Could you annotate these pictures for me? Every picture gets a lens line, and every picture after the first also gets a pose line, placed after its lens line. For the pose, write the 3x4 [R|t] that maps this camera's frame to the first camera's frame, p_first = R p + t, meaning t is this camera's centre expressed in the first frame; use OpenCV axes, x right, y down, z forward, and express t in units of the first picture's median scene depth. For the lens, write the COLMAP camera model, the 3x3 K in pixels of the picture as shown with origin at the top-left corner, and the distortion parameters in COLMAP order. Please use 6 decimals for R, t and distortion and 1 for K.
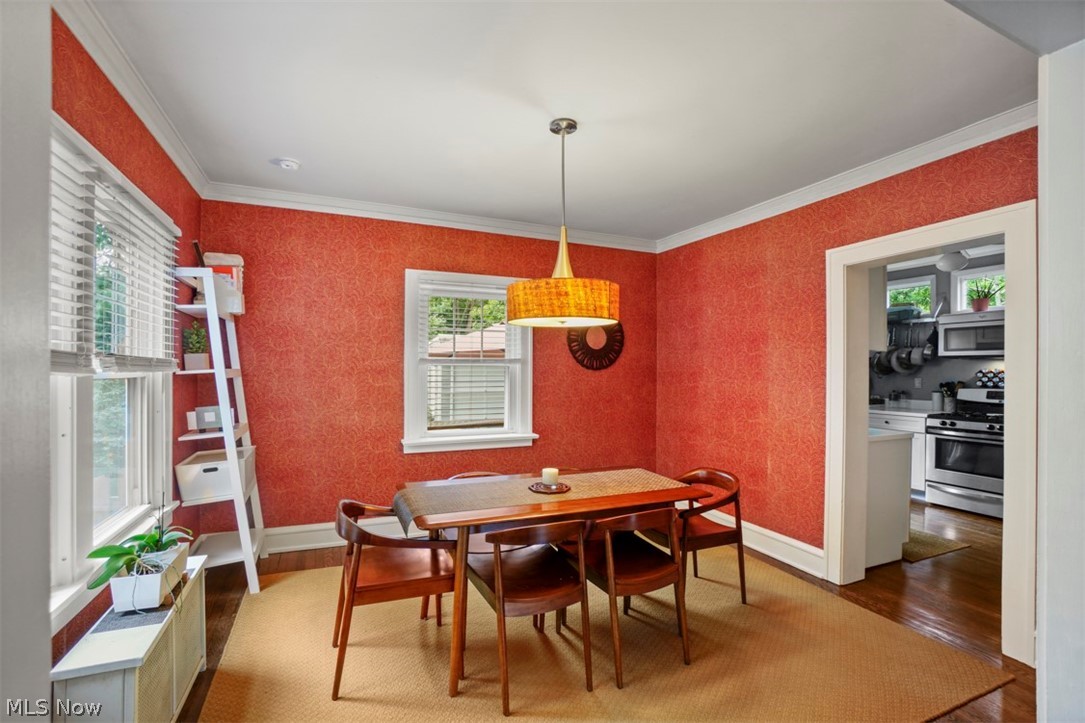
lens RADIAL K [[481.4, 0, 543.0], [0, 481.4, 382.5], [0, 0, 1]] dist [-0.023932, 0.000022]
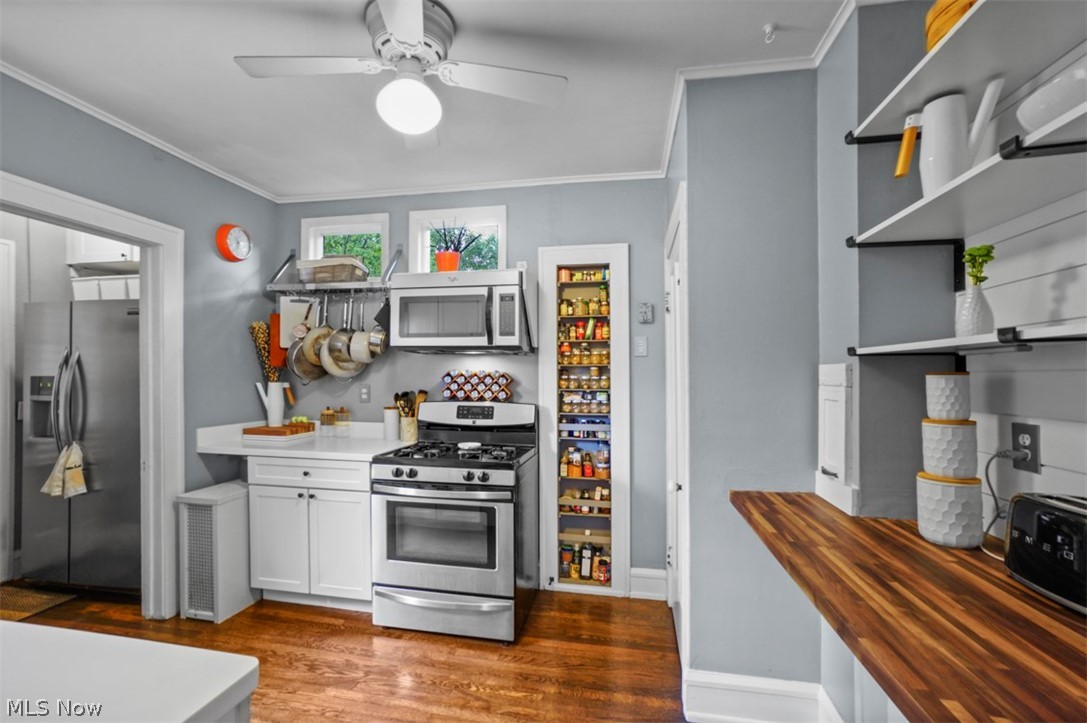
lens RADIAL K [[482.2, 0, 544.0], [0, 482.2, 382.5], [0, 0, 1]] dist [-0.023932, 0.000022]
pose [[0.558724, -0.000895, 0.829353, 0.478873], [0.011749, 0.999908, -0.006836, -0.006690], [-0.829270, 0.013564, 0.558683, 0.548186]]
